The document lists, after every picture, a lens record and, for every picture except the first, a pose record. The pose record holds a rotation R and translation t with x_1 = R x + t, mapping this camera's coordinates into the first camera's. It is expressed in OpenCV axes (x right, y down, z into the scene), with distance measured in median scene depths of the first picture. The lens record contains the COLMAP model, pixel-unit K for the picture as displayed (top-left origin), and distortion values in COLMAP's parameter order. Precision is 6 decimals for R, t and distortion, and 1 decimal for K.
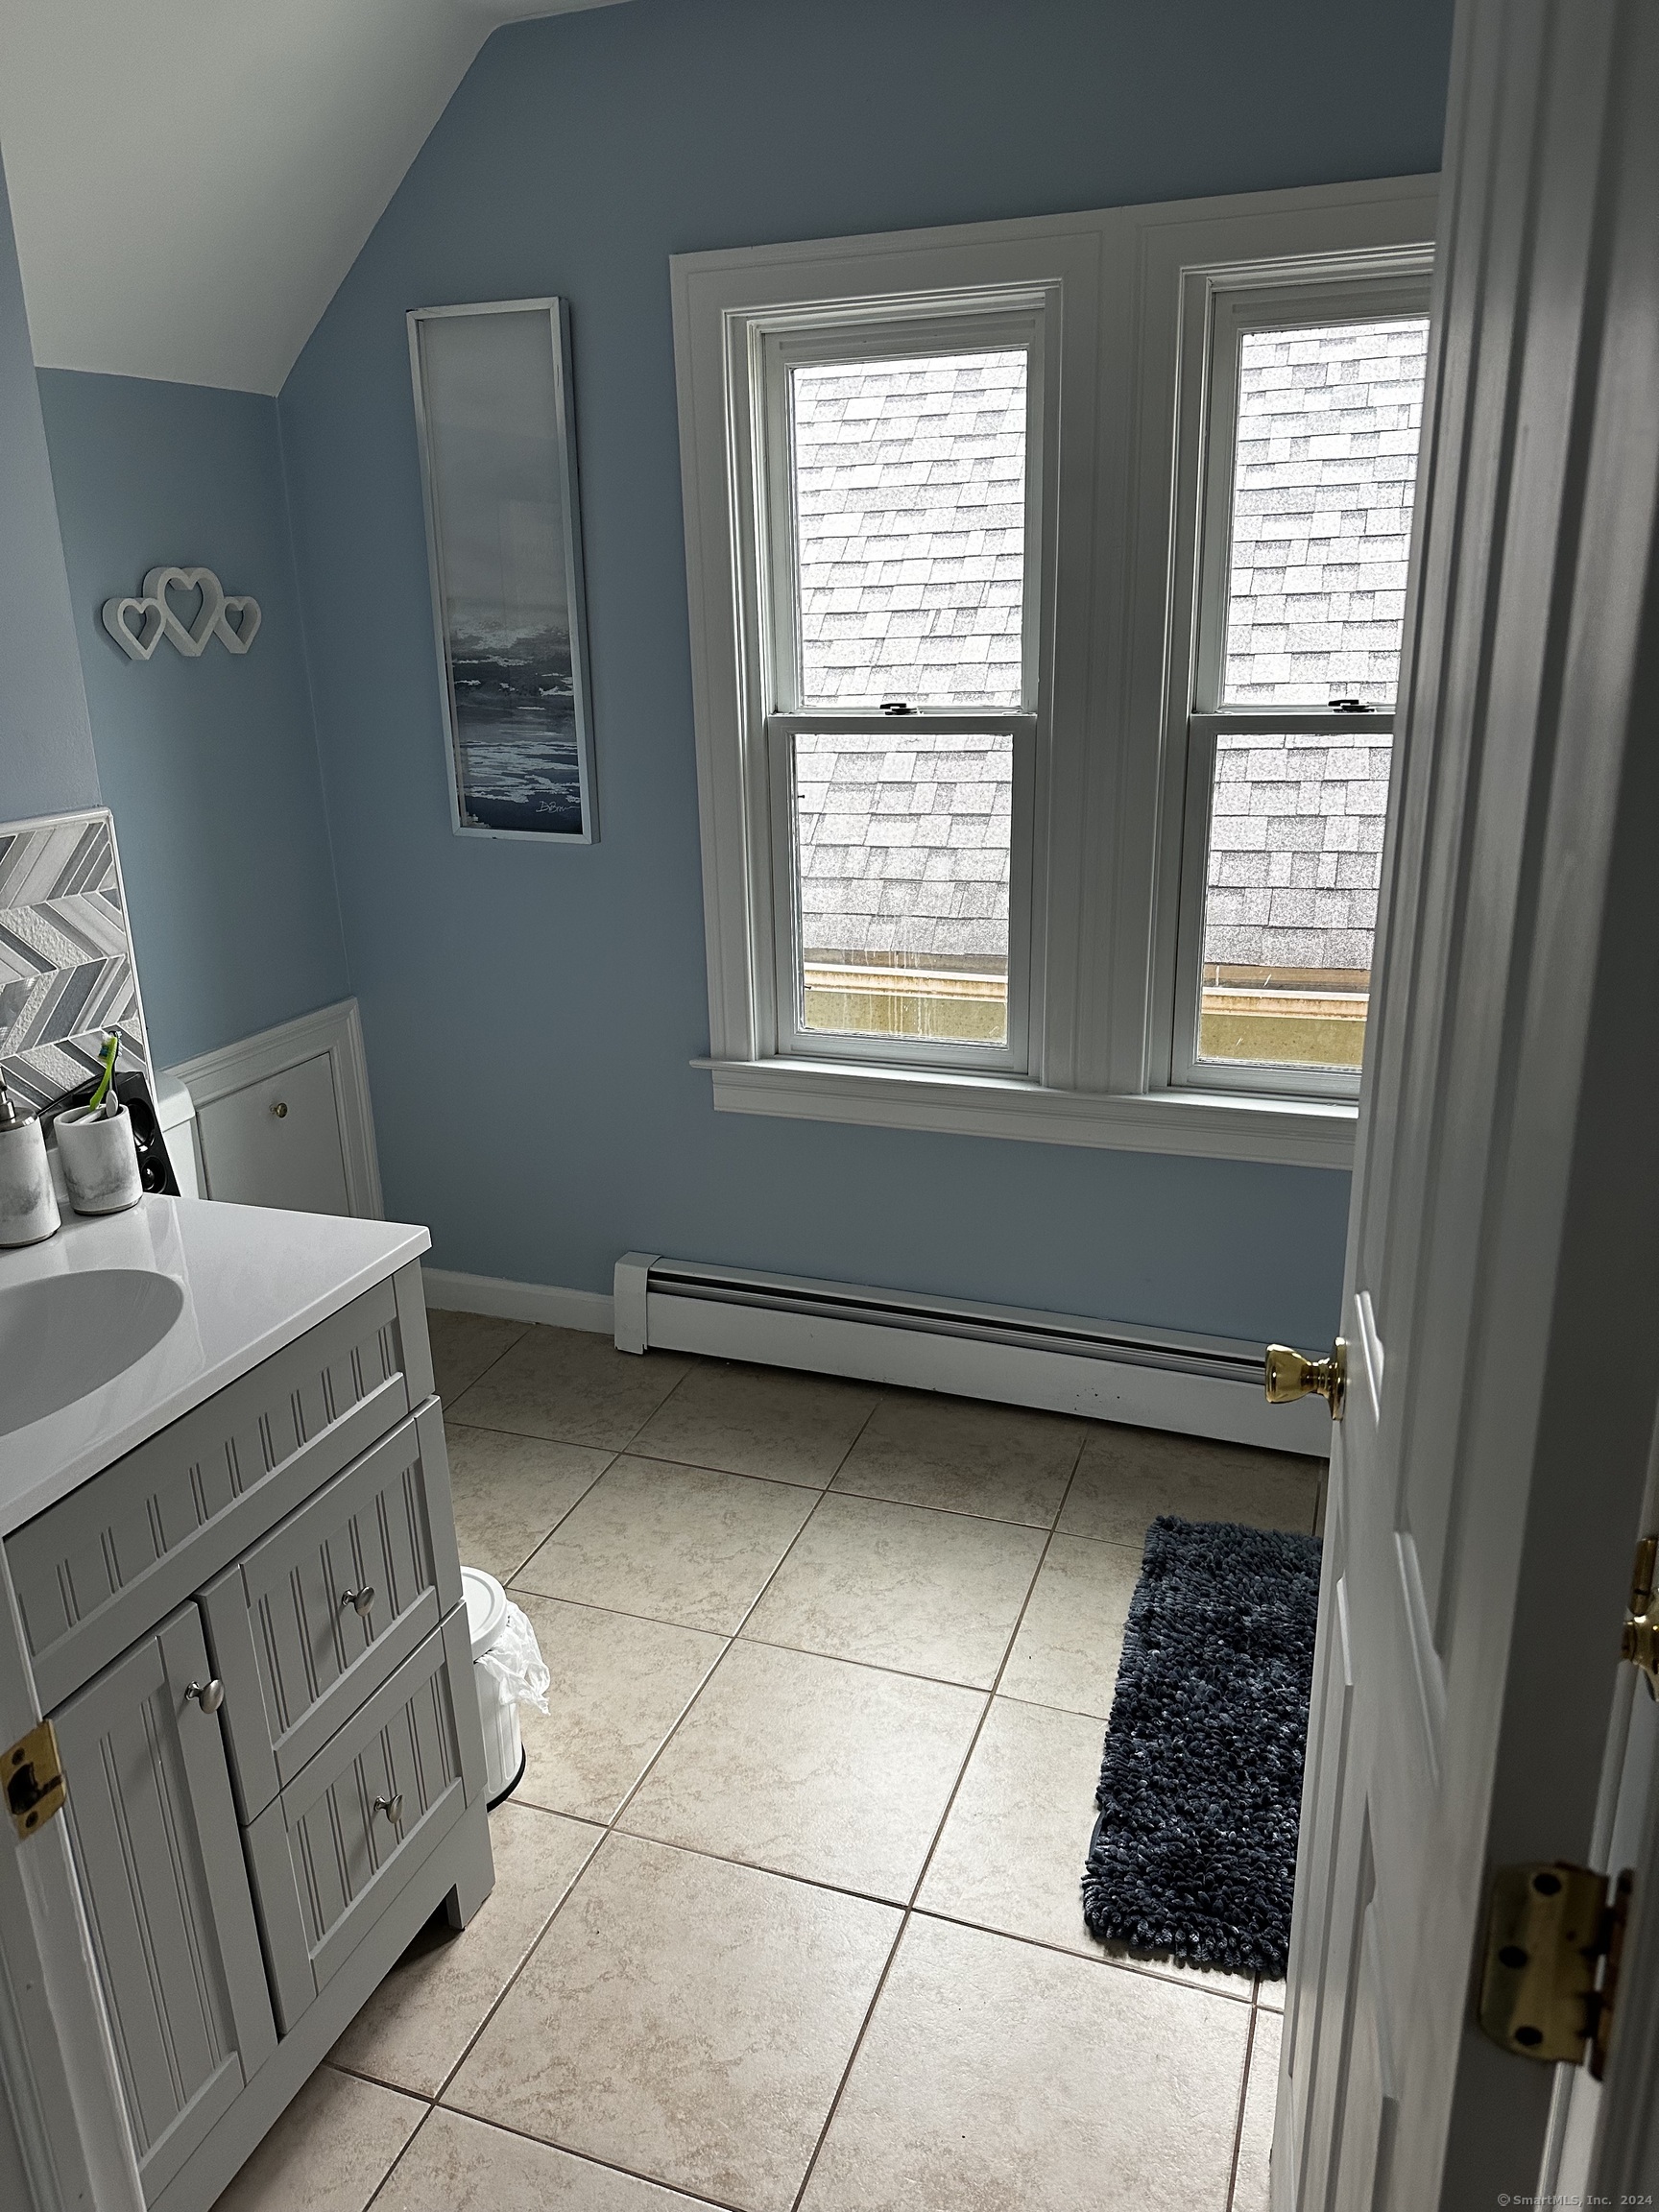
lens RADIAL K [[1562.2, 0, 808.4], [0, 1562.2, 1115.0], [0, 0, 1]] dist [0.013477, -0.010945]
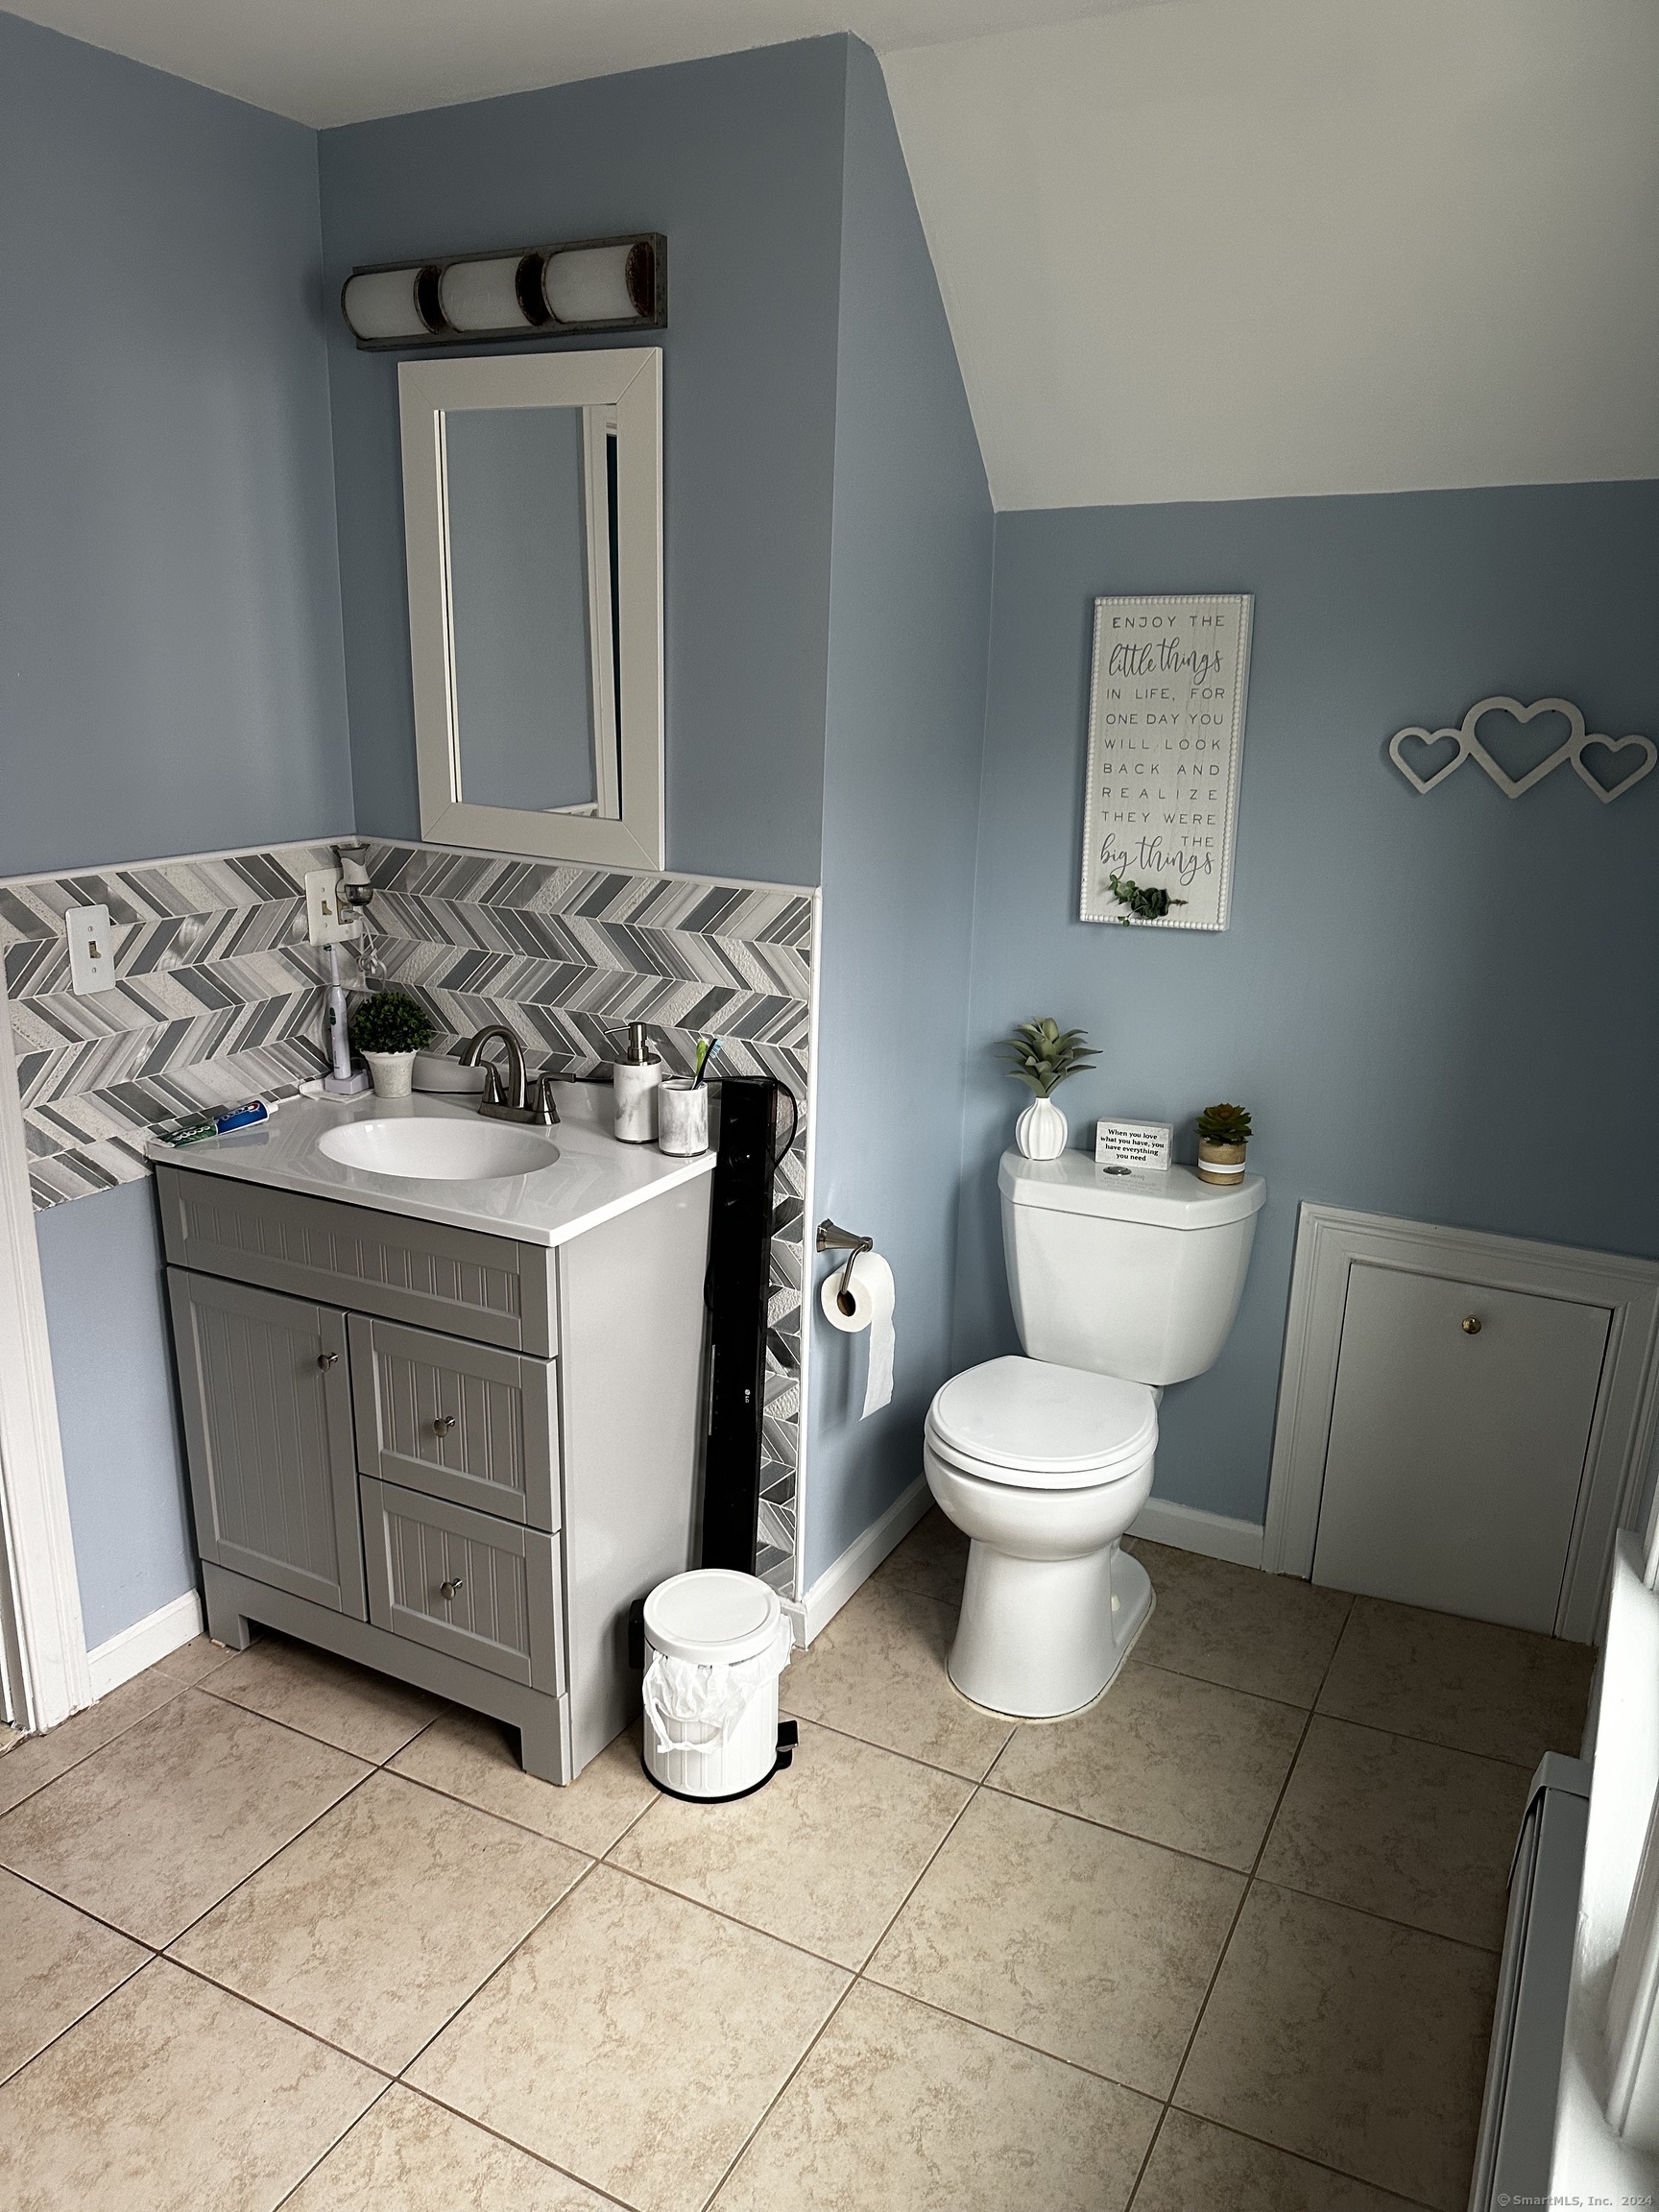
lens RADIAL K [[1562.2, 0, 806.3], [0, 1562.2, 1107.0], [0, 0, 1]] dist [0.013477, -0.010945]
pose [[-0.134293, 0.303321, -0.943378, 0.804355], [-0.327041, 0.885095, 0.331137, -0.459583], [0.935419, 0.352993, -0.019664, 1.091984]]
